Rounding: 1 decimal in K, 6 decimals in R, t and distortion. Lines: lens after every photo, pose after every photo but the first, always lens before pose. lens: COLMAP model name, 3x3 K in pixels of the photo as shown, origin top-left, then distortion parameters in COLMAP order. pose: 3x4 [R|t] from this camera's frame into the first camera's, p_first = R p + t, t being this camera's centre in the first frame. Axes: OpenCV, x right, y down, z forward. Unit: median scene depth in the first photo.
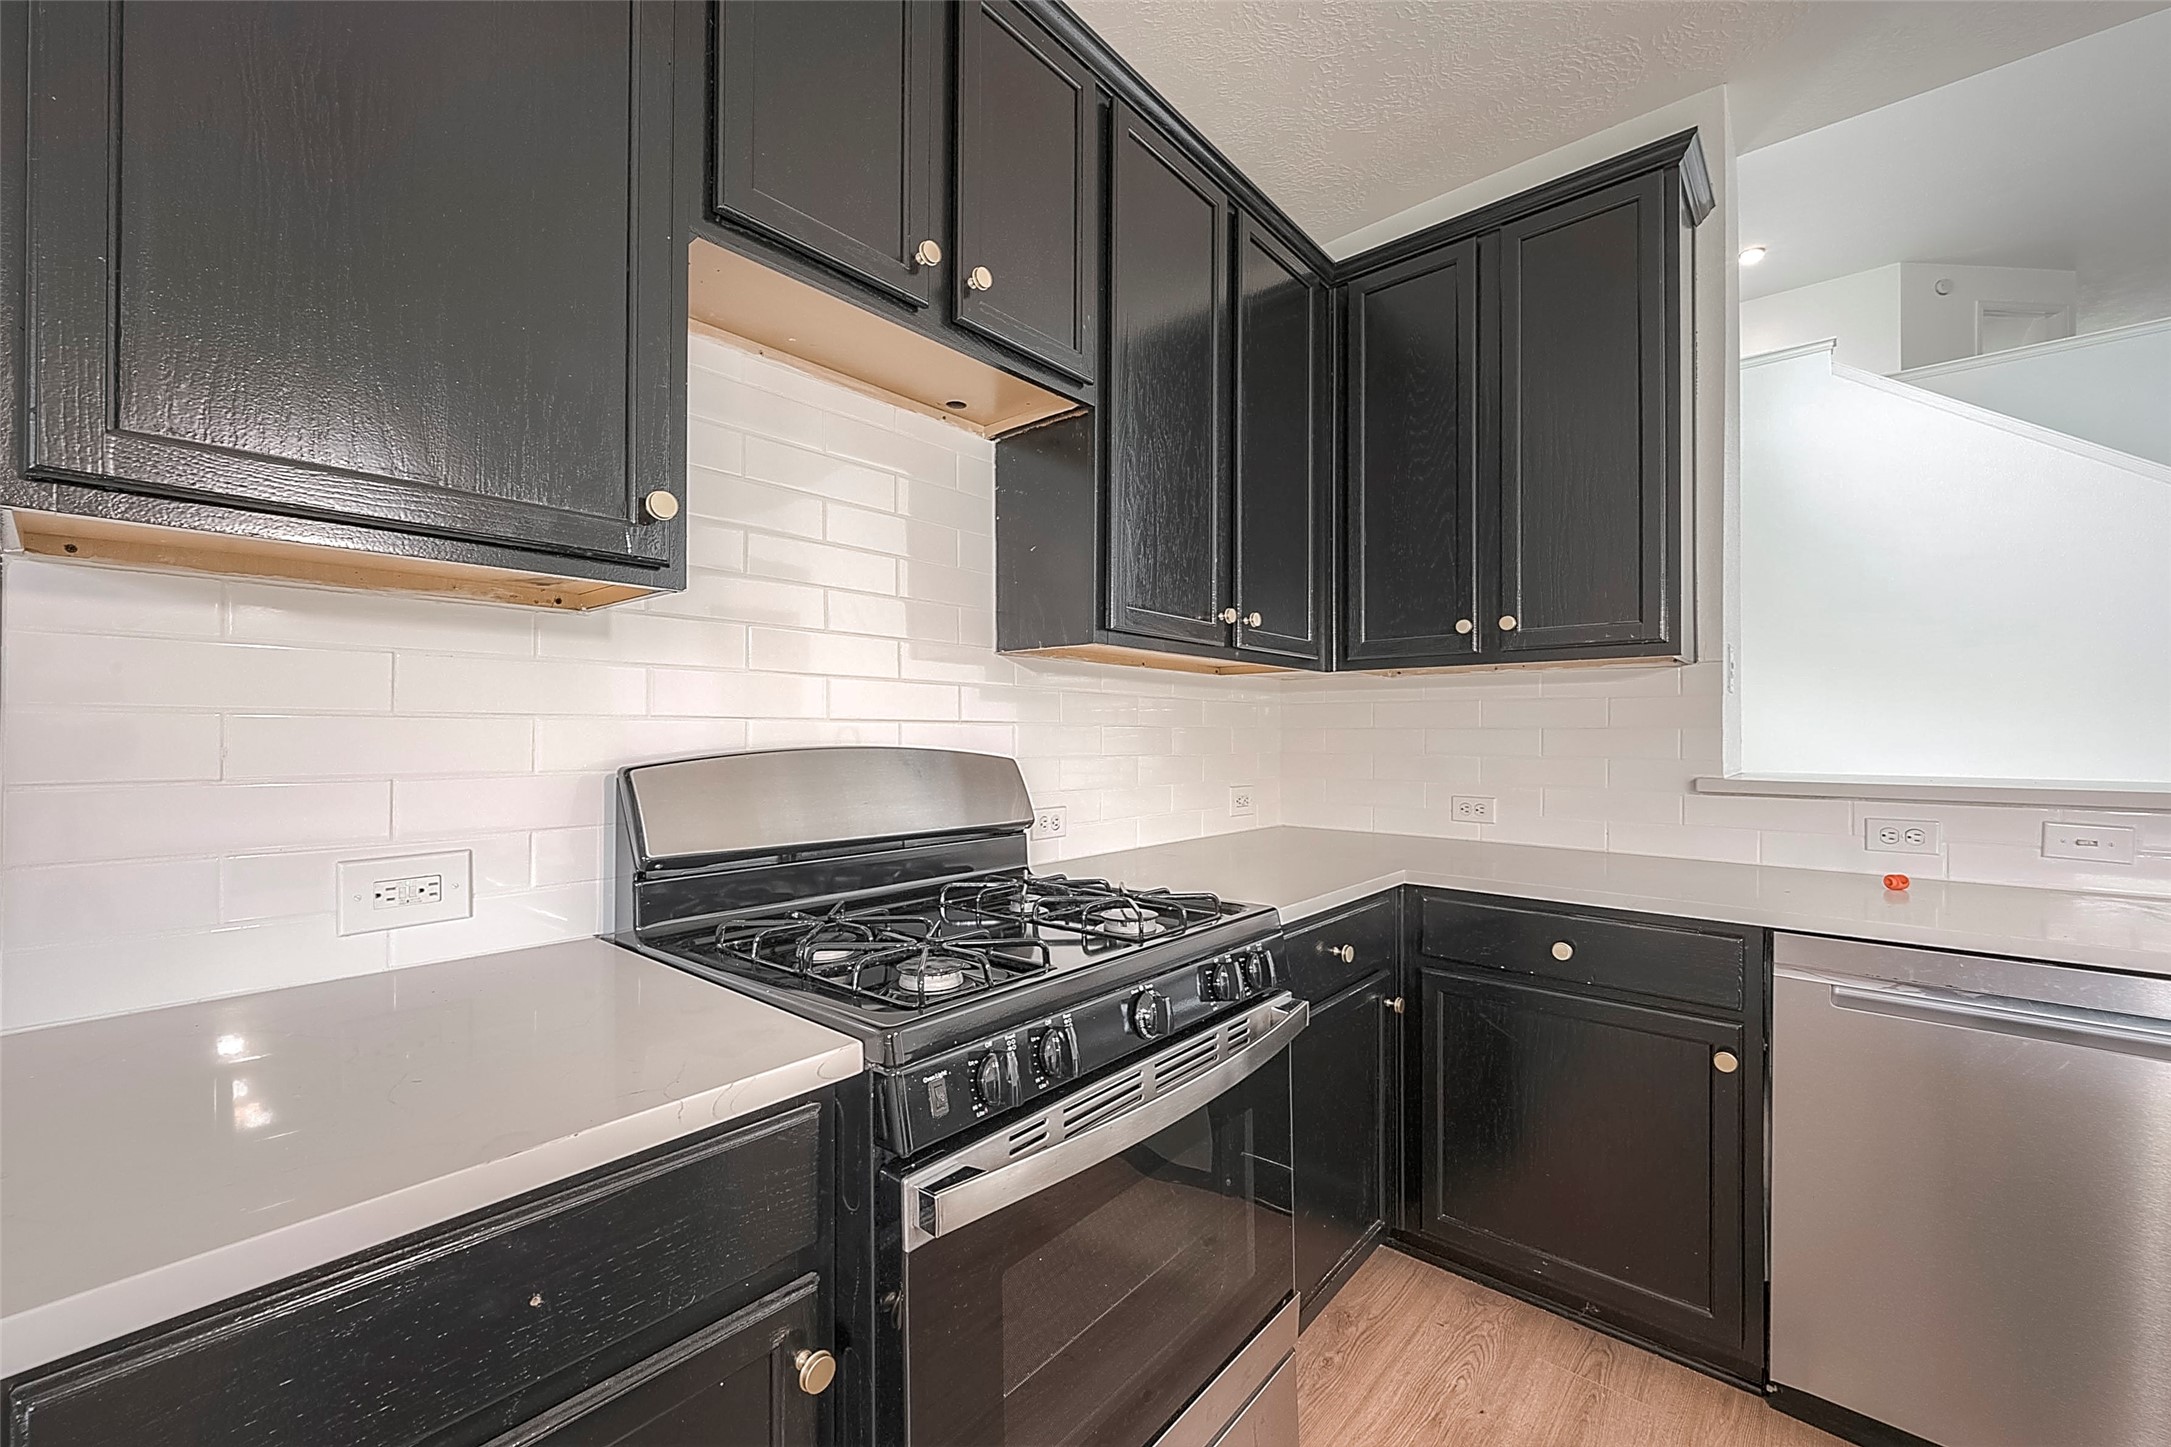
lens RADIAL K [[860.2, 0, 1078.0], [0, 860.2, 726.9], [0, 0, 1]] dist [-0.000601, -0.000206]
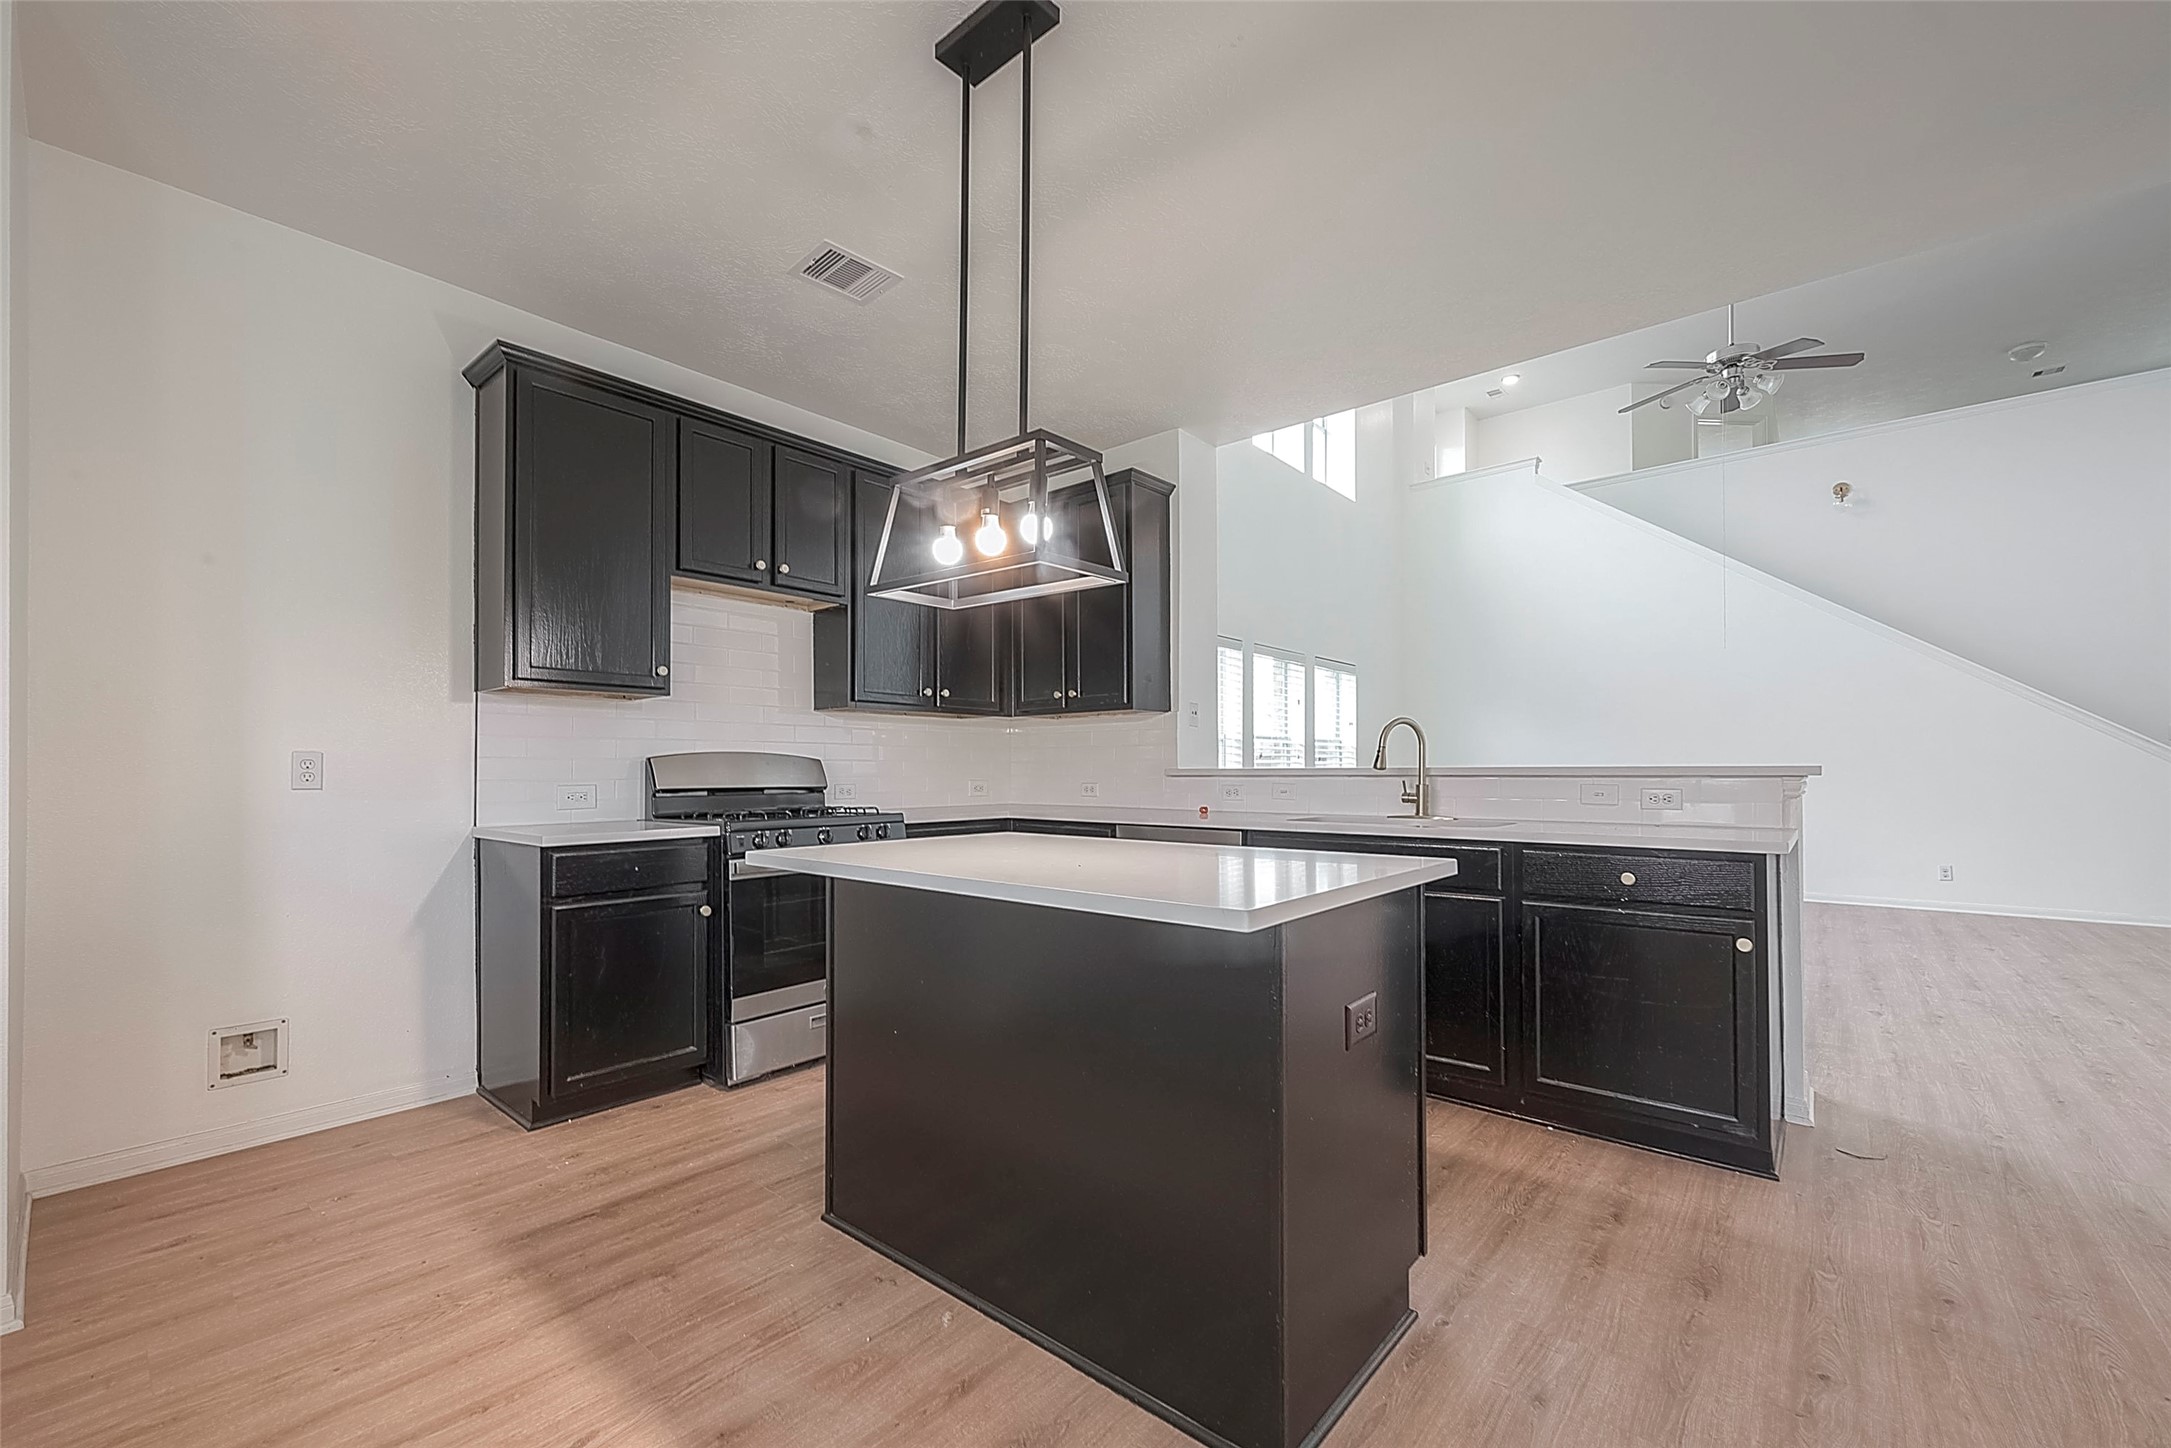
lens RADIAL K [[878.4, 0, 1087.1], [0, 878.4, 758.9], [0, 0, 1]] dist [0.001073, 0.000109]
pose [[0.999758, -0.004521, 0.021516, 0.601882], [0.004599, 0.999983, -0.003575, 0.051750], [-0.021499, 0.003673, 0.999762, -1.352911]]
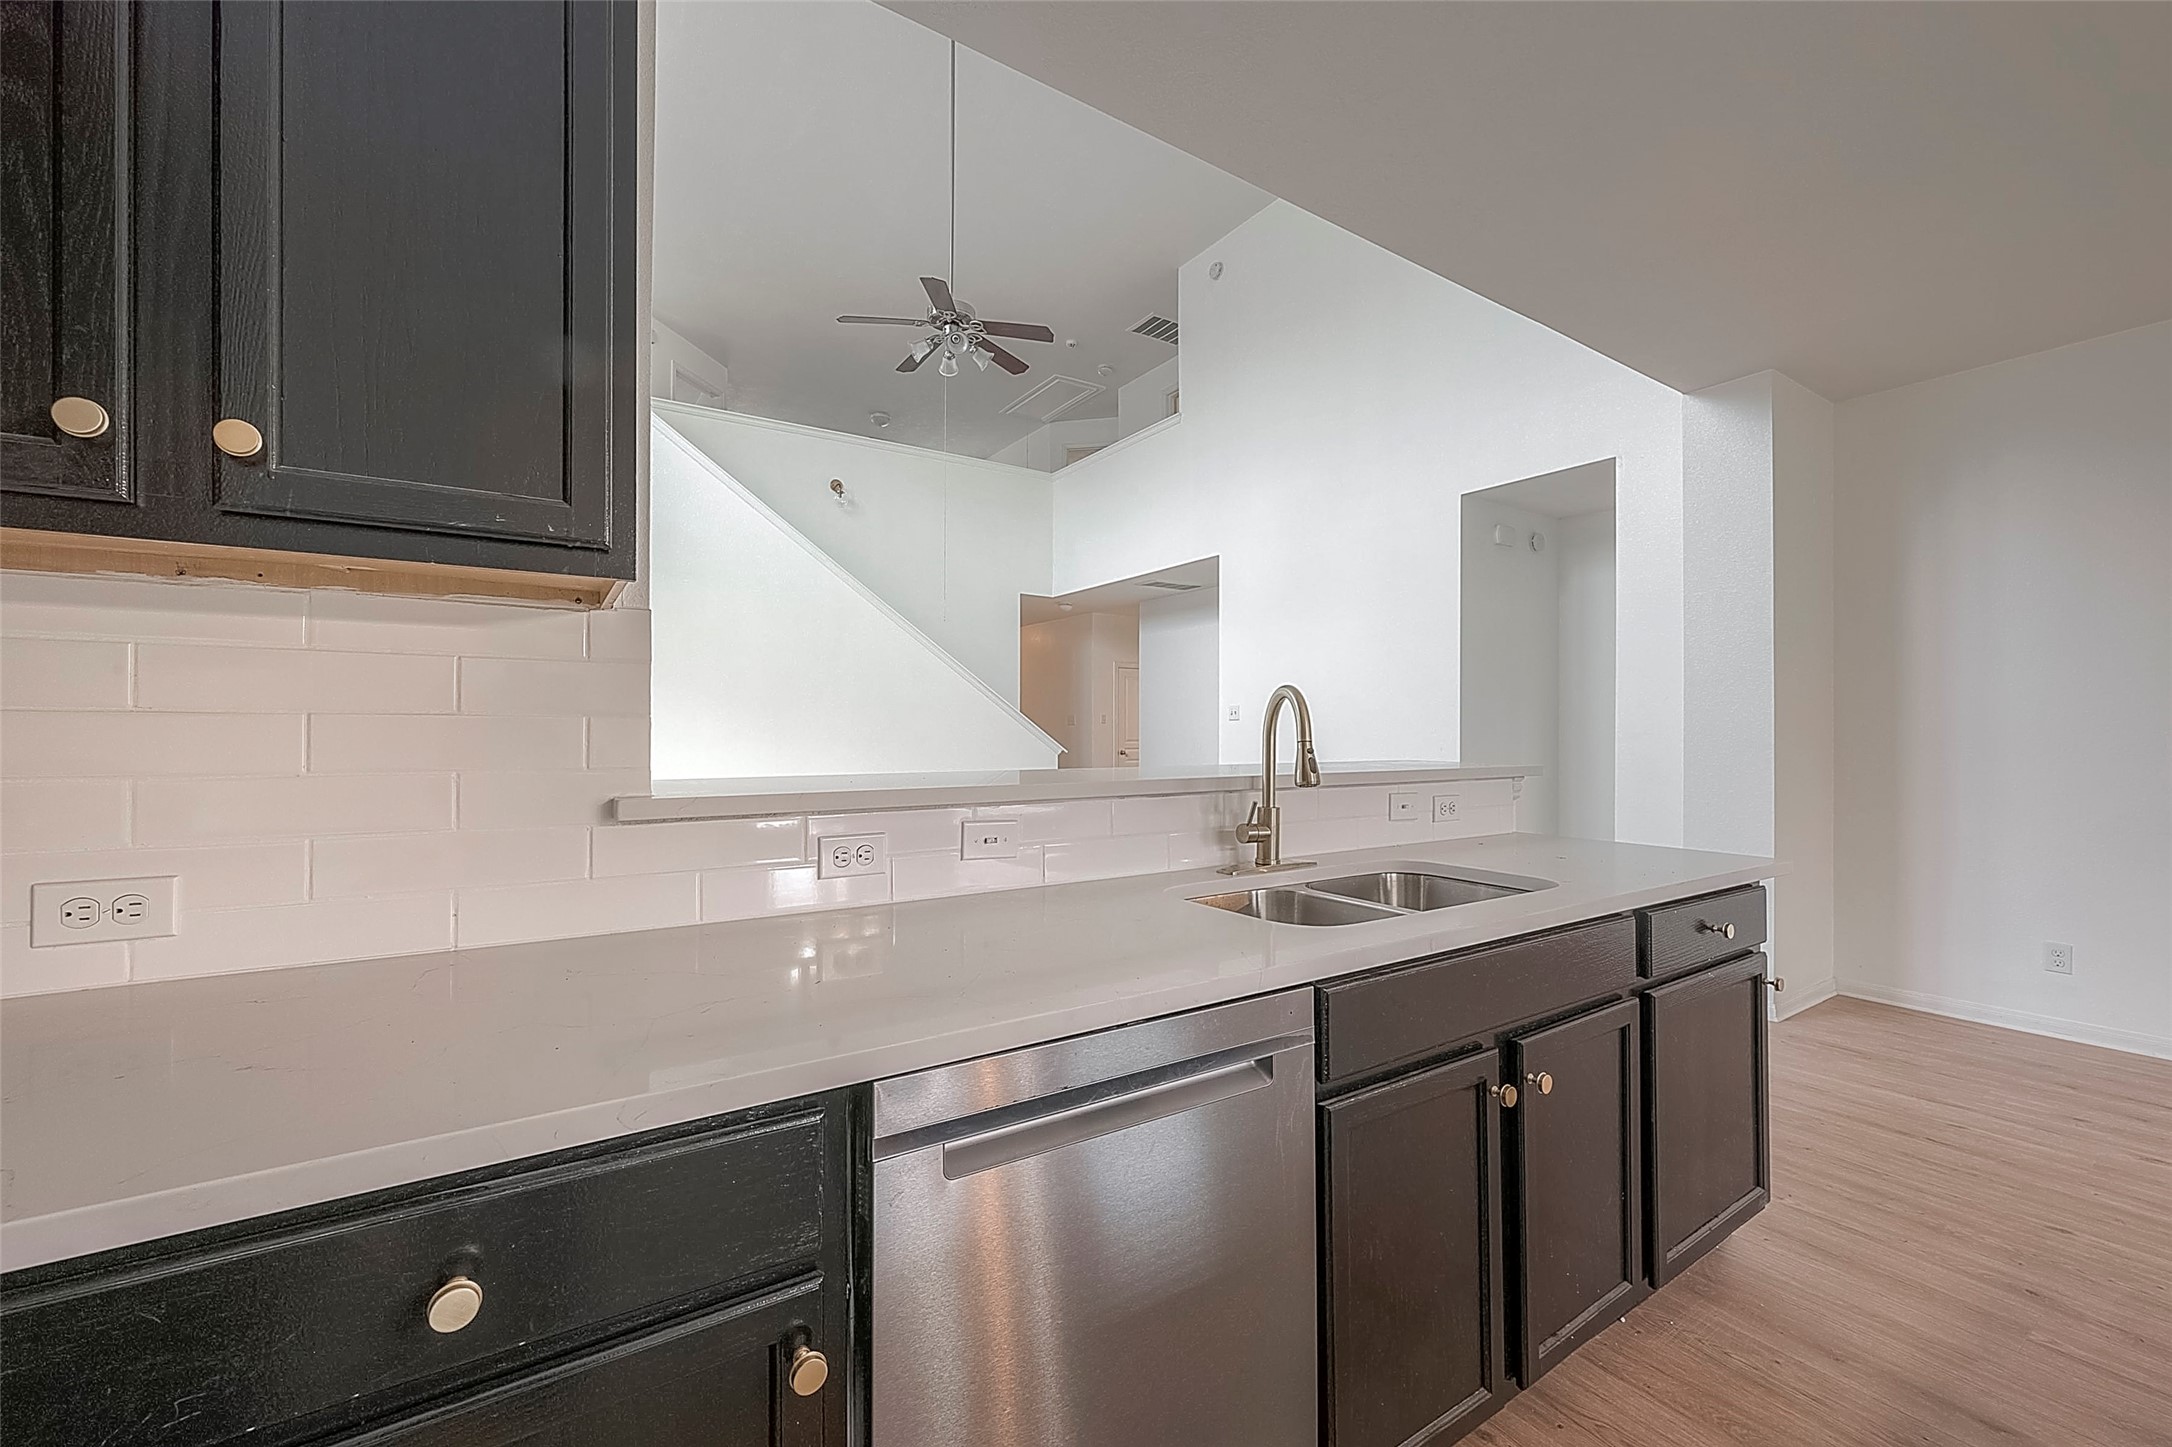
lens RADIAL K [[860.6, 0, 1078.5], [0, 860.6, 726.9], [0, 0, 1]] dist [-0.000601, -0.000206]
pose [[0.277447, 0.002606, 0.960737, 0.285419], [-0.007132, 0.999974, -0.000653, 0.008996], [-0.960714, -0.006671, 0.277458, 0.648484]]
